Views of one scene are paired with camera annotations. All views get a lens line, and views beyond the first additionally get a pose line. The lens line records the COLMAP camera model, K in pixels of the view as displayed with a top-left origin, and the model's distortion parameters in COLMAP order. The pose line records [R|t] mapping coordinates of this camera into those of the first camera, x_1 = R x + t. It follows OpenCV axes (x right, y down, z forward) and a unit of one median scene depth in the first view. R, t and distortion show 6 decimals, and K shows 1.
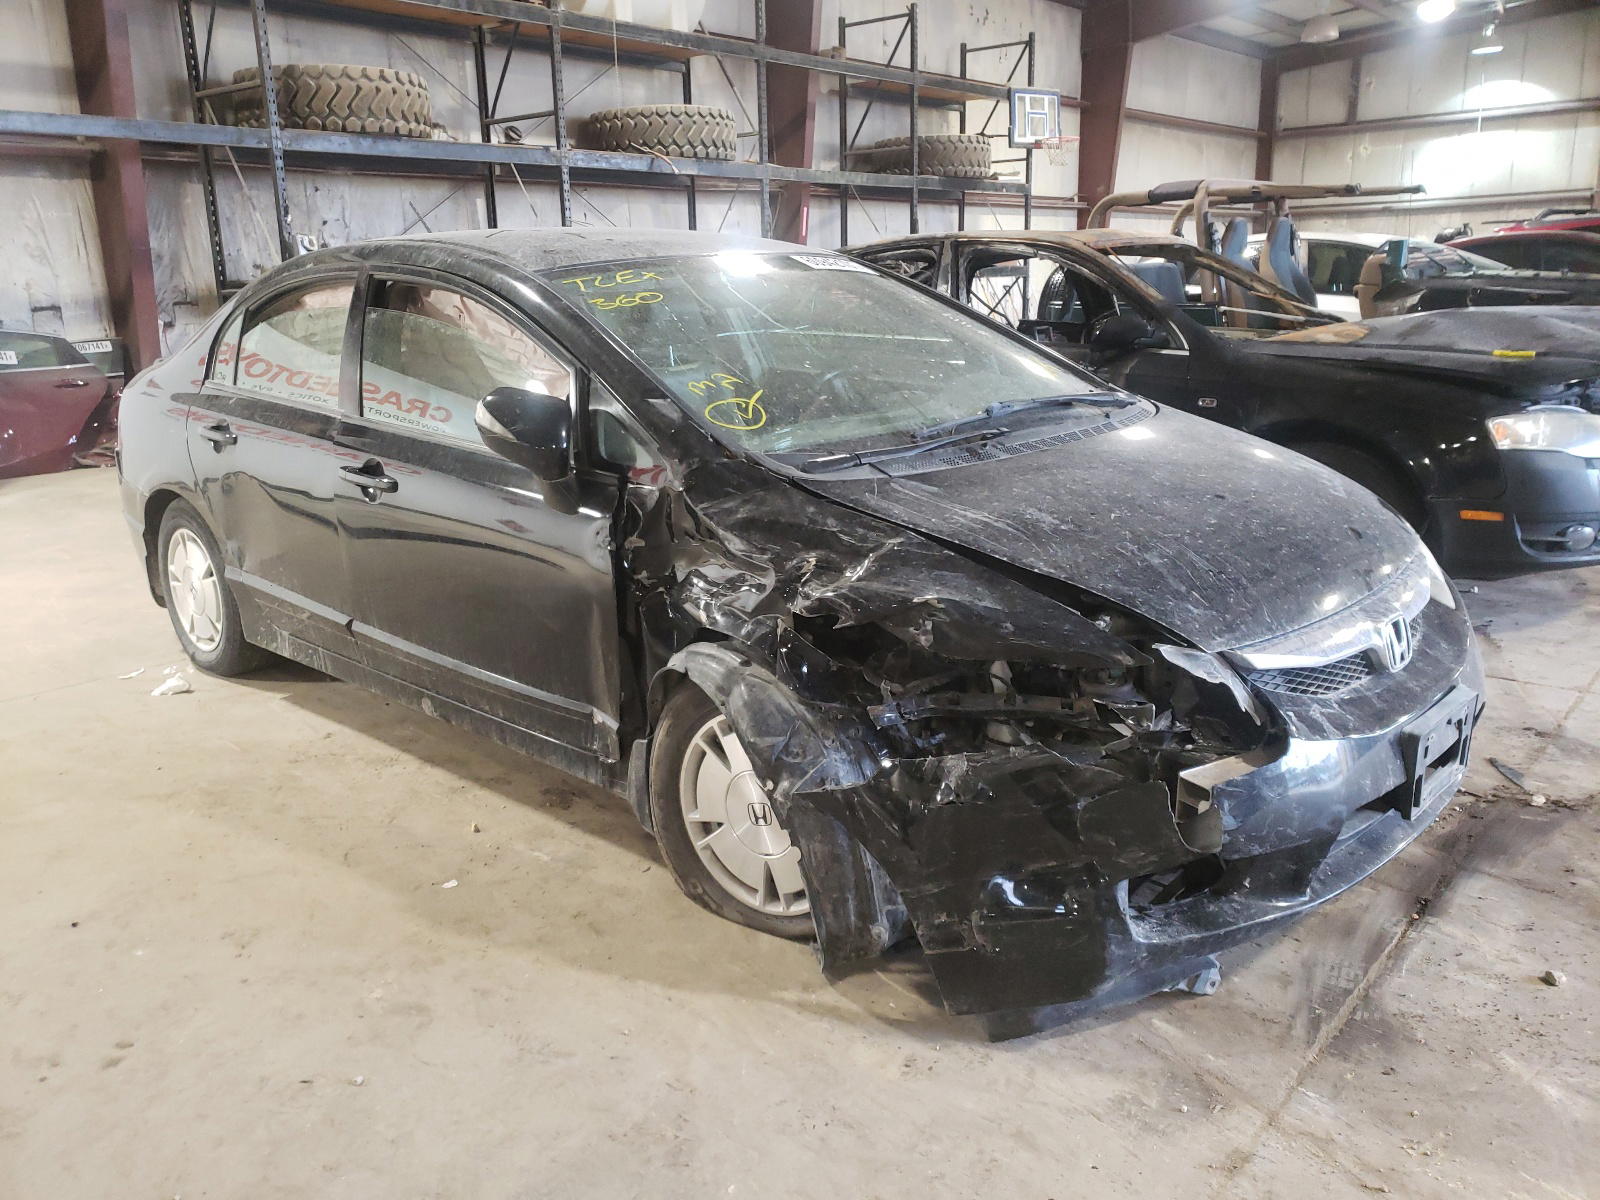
lens RADIAL K [[1259.1, 0, 813.1], [0, 1259.1, 592.8], [0, 0, 1]] dist [0.070817, -0.080784]
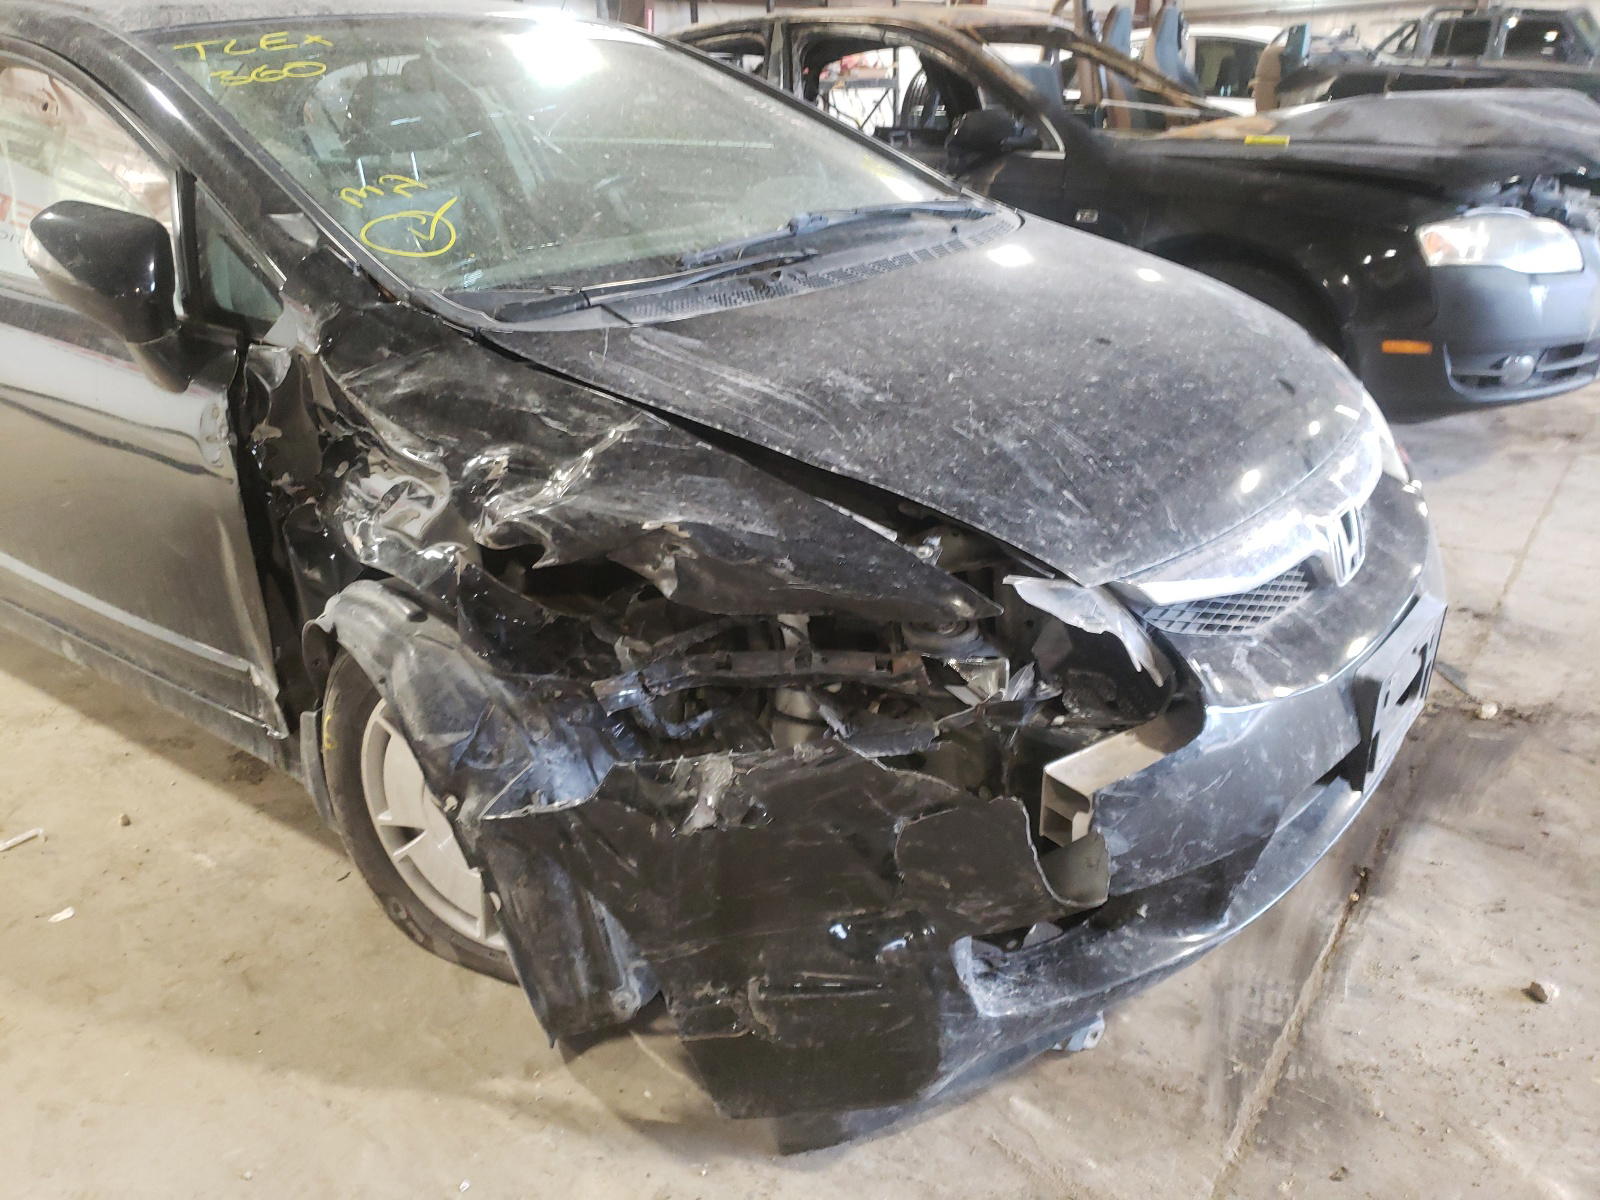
lens RADIAL K [[1259.1, 0, 788.0], [0, 1259.1, 612.0], [0, 0, 1]] dist [0.070817, -0.080784]
pose [[0.996804, -0.043450, 0.067039, 0.095070], [0.033759, 0.989653, 0.139457, -0.032561], [-0.072405, -0.136748, 0.987956, 0.306000]]
